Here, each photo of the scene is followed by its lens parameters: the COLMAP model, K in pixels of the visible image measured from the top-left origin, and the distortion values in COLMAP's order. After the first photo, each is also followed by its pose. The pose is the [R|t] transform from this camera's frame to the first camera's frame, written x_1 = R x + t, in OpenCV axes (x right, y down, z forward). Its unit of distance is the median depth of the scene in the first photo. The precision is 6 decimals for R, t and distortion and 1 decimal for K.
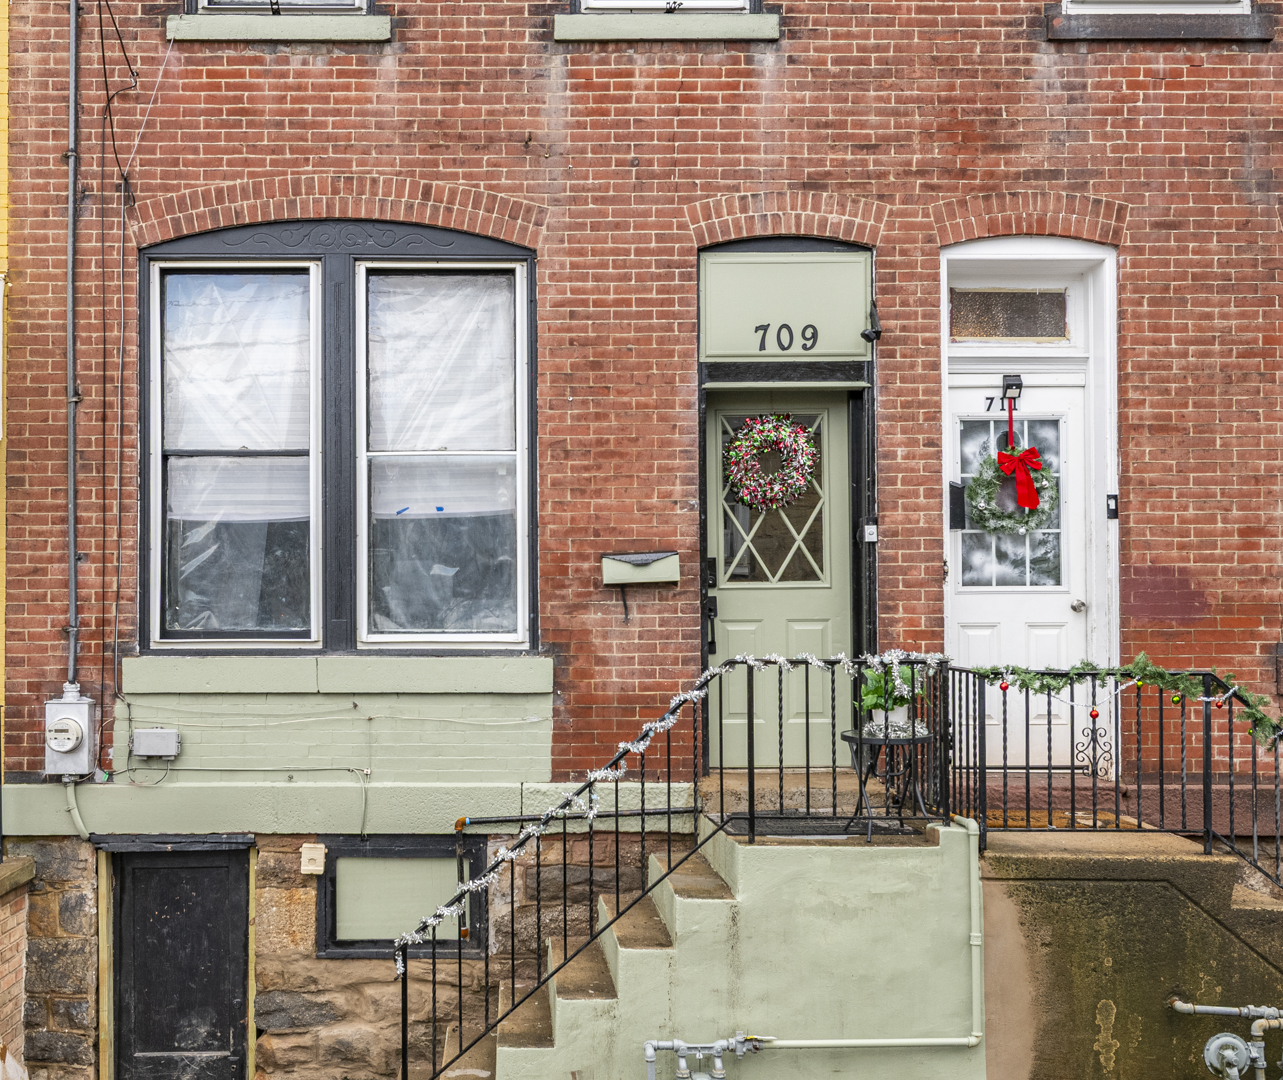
lens RADIAL K [[2002.0, 0, 641.6], [0, 2002.0, 539.7], [0, 0, 1]] dist [0.022742, 0.000000]
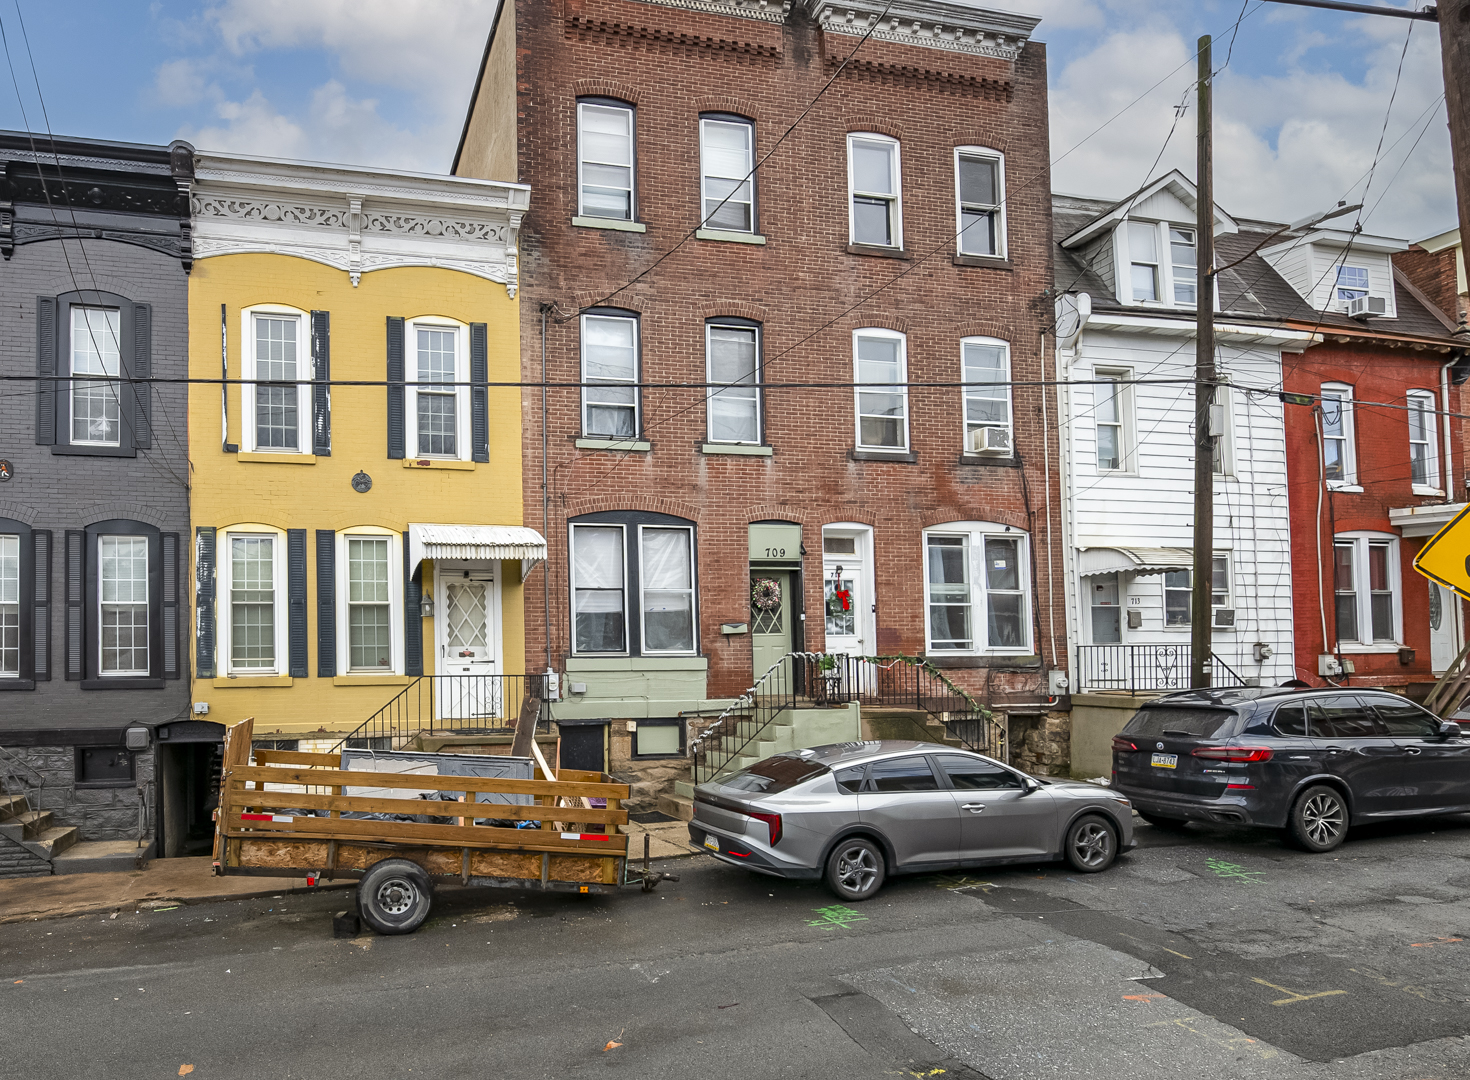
lens RADIAL K [[1462.1, 0, 734.9], [0, 1462.1, 542.8], [0, 0, 1]] dist [-0.022321, 0.000000]
pose [[0.941715, 0.019485, 0.335847, -0.734200], [0.002969, 0.997801, -0.066214, 0.031274], [-0.336399, 0.063351, 0.939586, -1.073343]]
